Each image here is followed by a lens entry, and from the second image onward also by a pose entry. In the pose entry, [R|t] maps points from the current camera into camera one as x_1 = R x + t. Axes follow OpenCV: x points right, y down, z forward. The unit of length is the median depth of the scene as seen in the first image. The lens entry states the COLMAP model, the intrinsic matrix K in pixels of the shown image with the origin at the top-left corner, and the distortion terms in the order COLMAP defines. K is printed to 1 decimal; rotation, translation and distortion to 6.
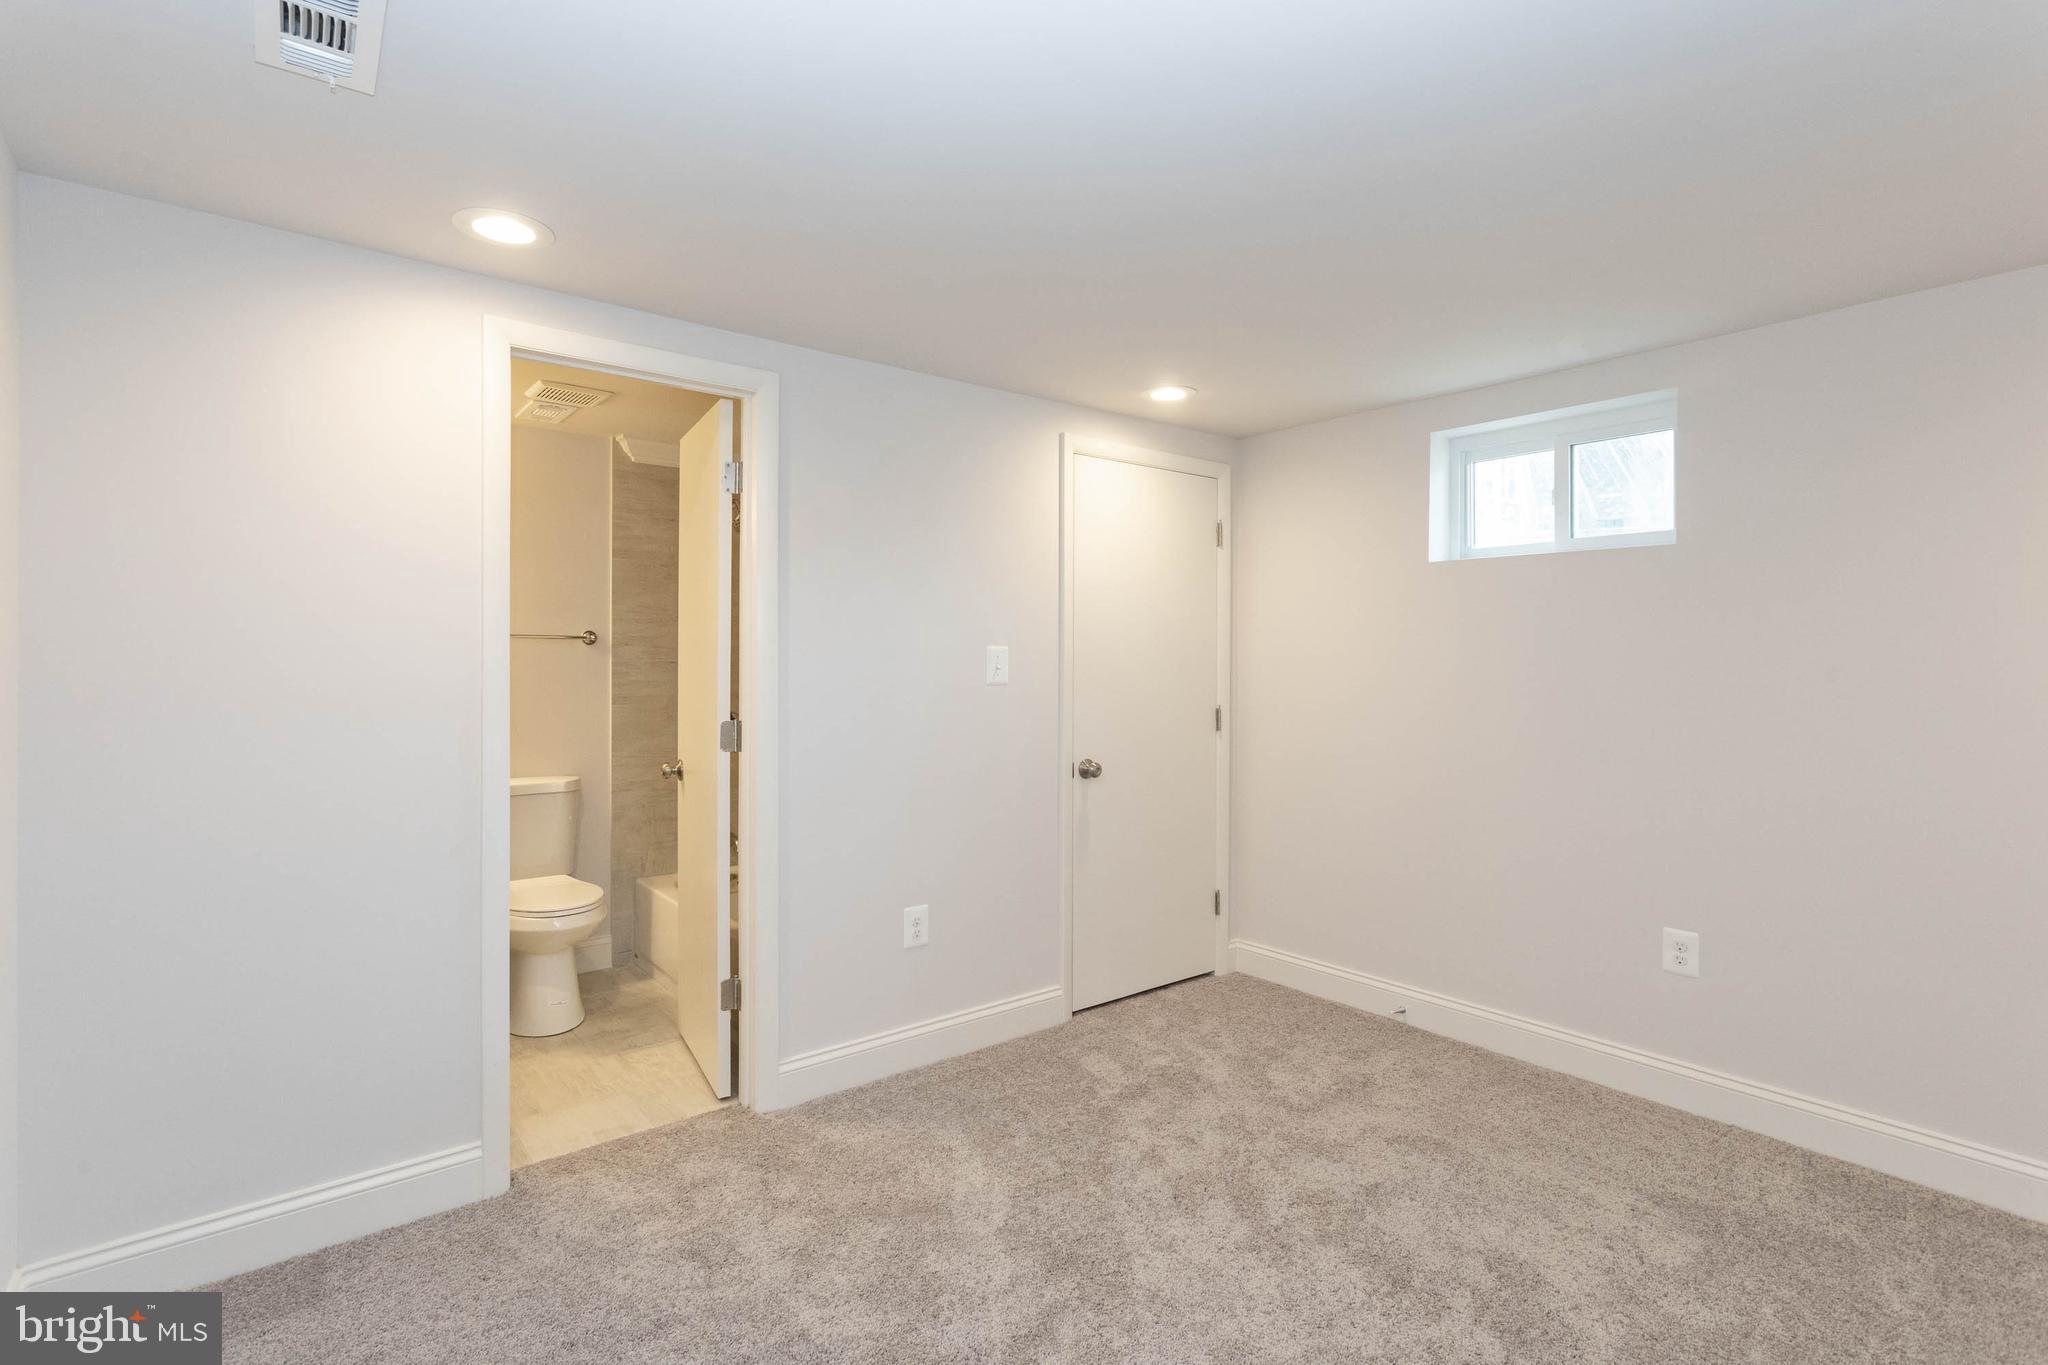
lens RADIAL K [[982.9, 0, 1023.5], [0, 982.9, 657.7], [0, 0, 1]] dist [0.003234, 0.001782]
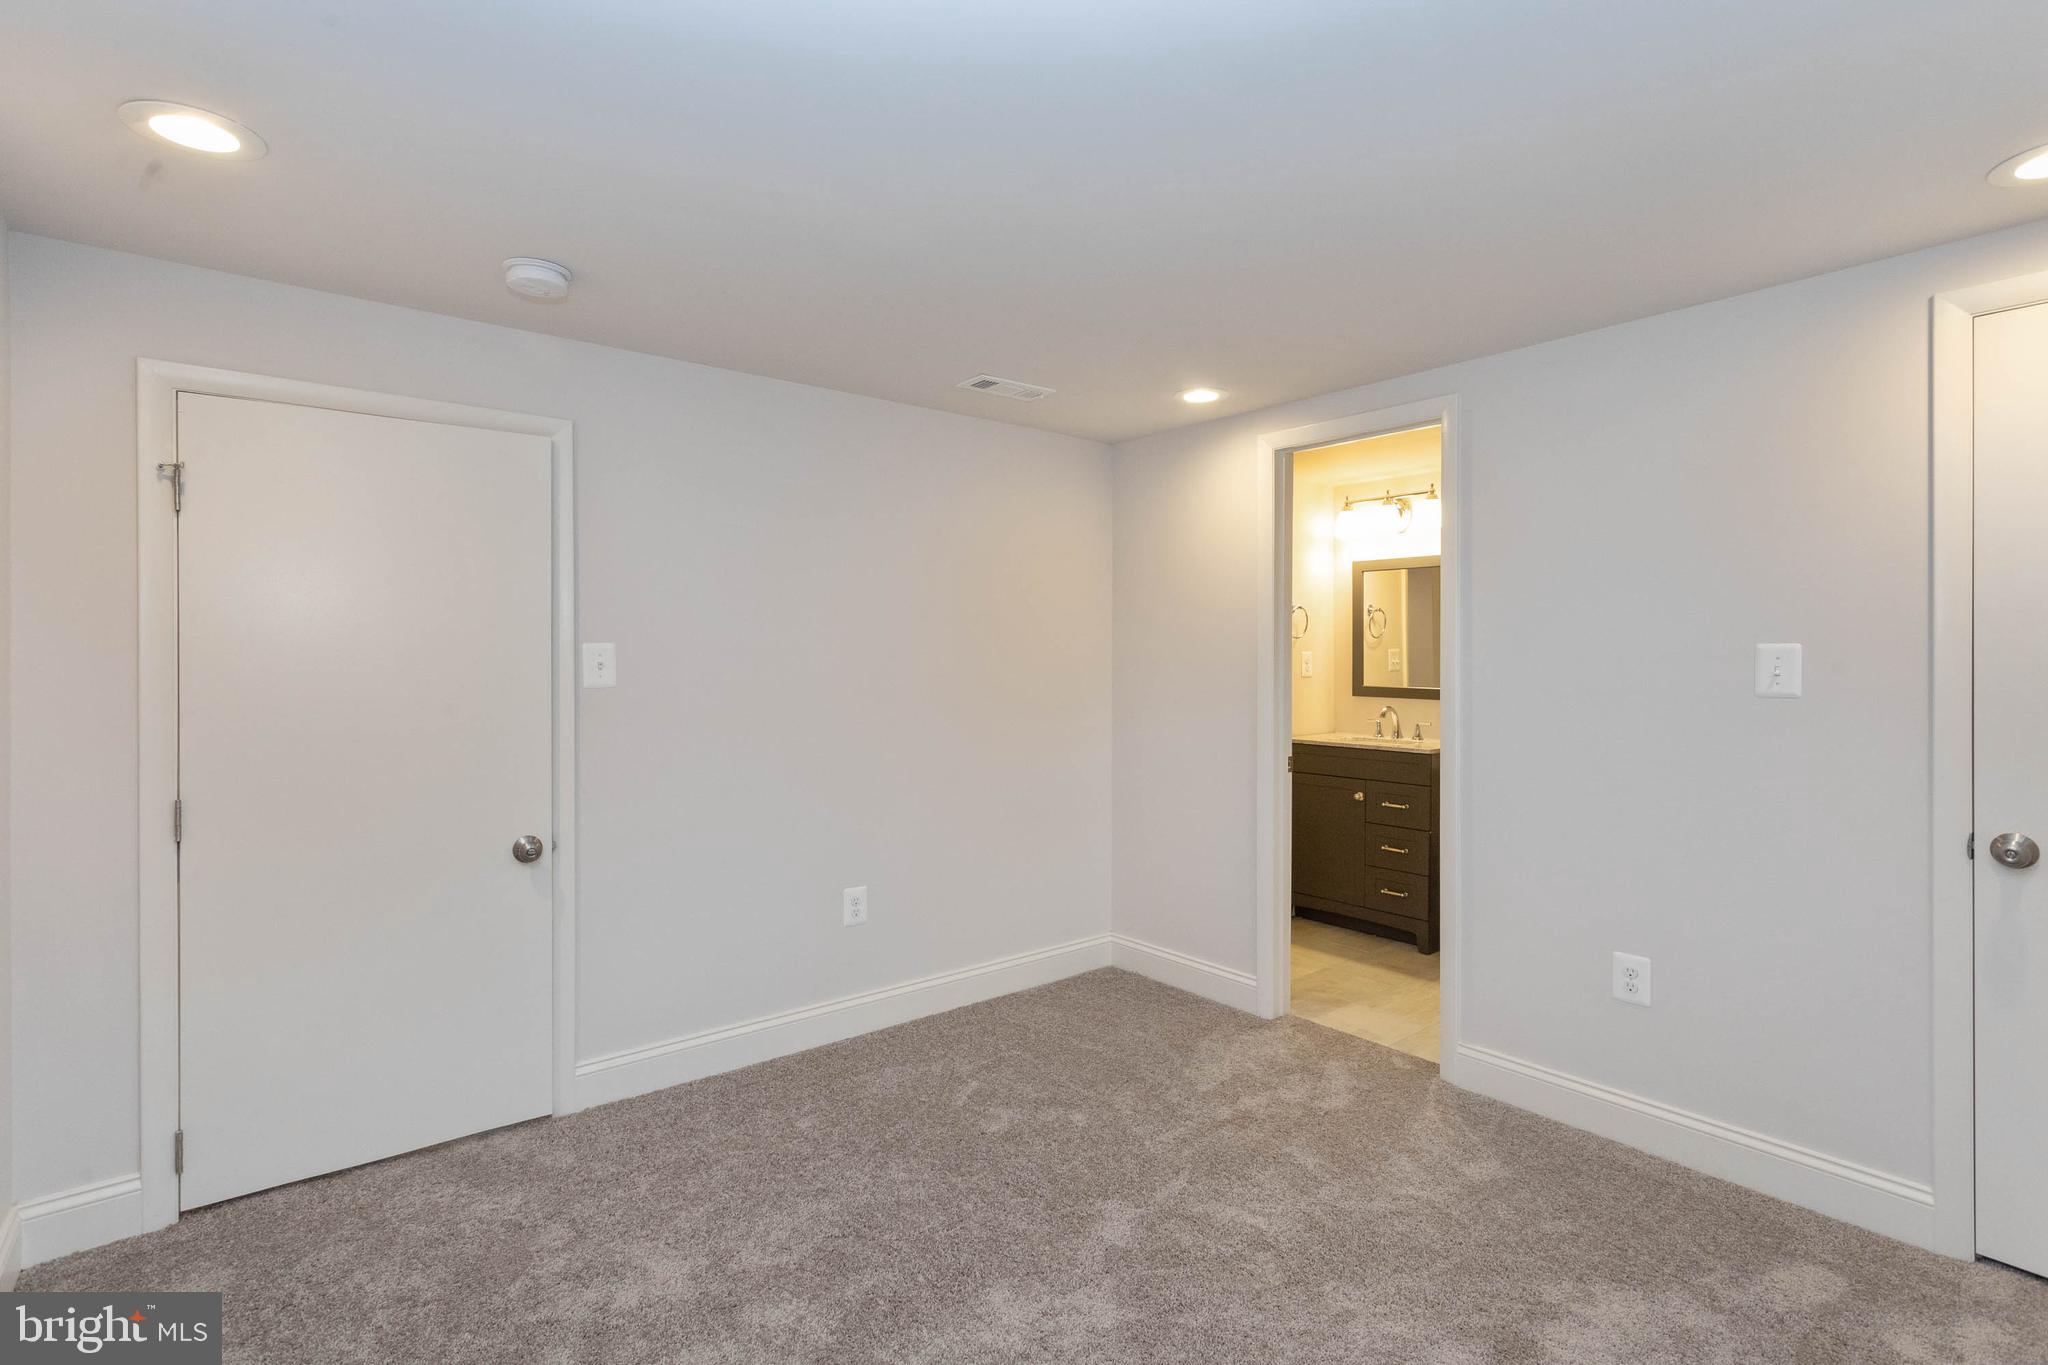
lens RADIAL K [[982.9, 0, 1023.5], [0, 982.9, 657.7], [0, 0, 1]] dist [0.003234, 0.001782]
pose [[0.020879, 0.001278, -0.999781, 0.723552], [-0.001997, 0.999997, 0.001236, -0.001217], [0.999780, 0.001970, 0.020881, 0.463257]]
